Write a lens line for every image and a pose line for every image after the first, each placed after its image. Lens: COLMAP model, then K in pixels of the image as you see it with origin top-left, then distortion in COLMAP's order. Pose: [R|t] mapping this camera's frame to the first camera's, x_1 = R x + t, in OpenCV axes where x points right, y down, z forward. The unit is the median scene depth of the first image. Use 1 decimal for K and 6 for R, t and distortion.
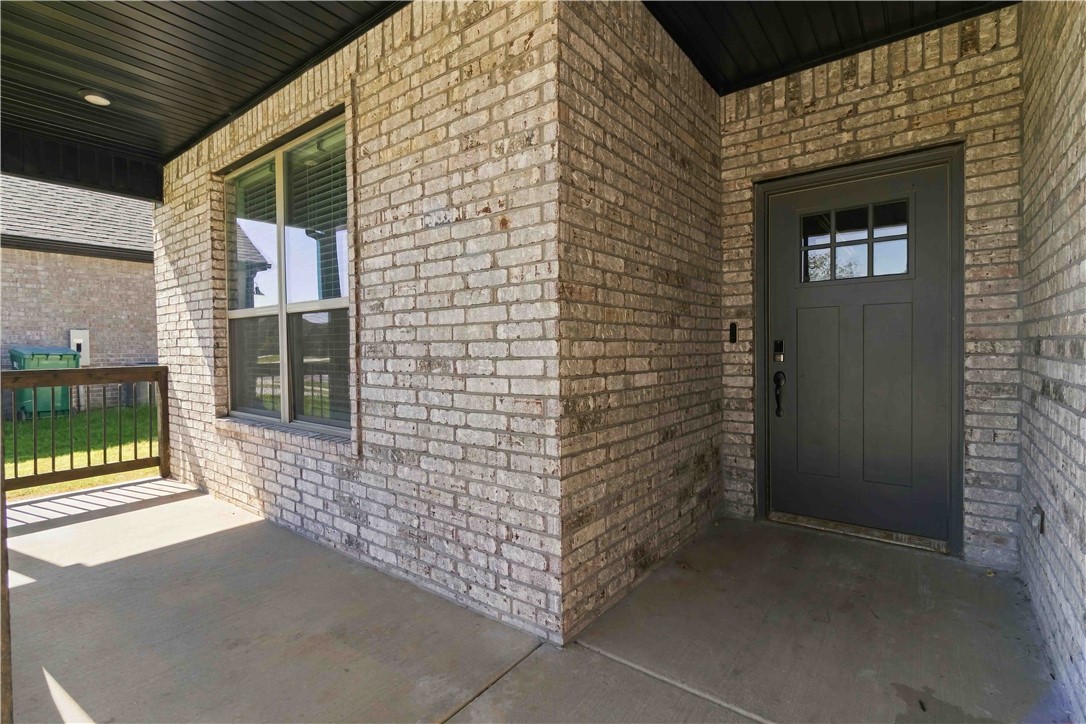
lens RADIAL K [[508.7, 0, 542.6], [0, 508.7, 356.9], [0, 0, 1]] dist [0.003772, -0.000318]
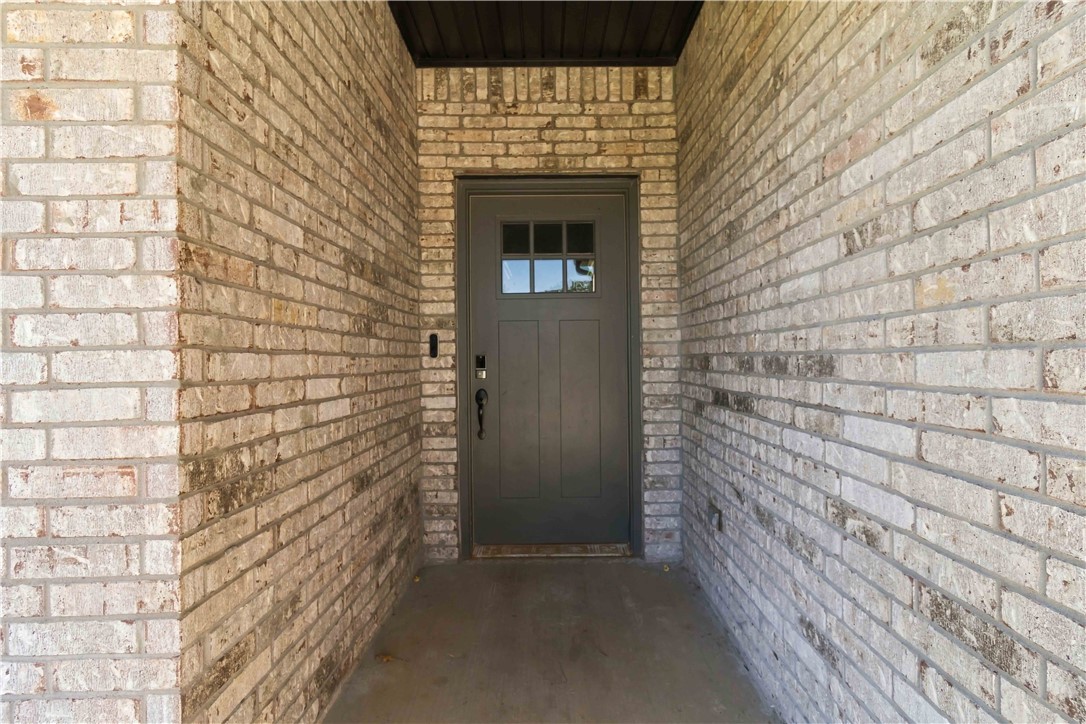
lens RADIAL K [[508.7, 0, 559.8], [0, 508.7, 357.5], [0, 0, 1]] dist [0.003772, -0.000318]
pose [[0.779784, 0.005725, 0.626022, 0.008123], [0.012152, 0.999631, -0.024280, -0.006027], [-0.625930, 0.026540, 0.779427, 0.272309]]
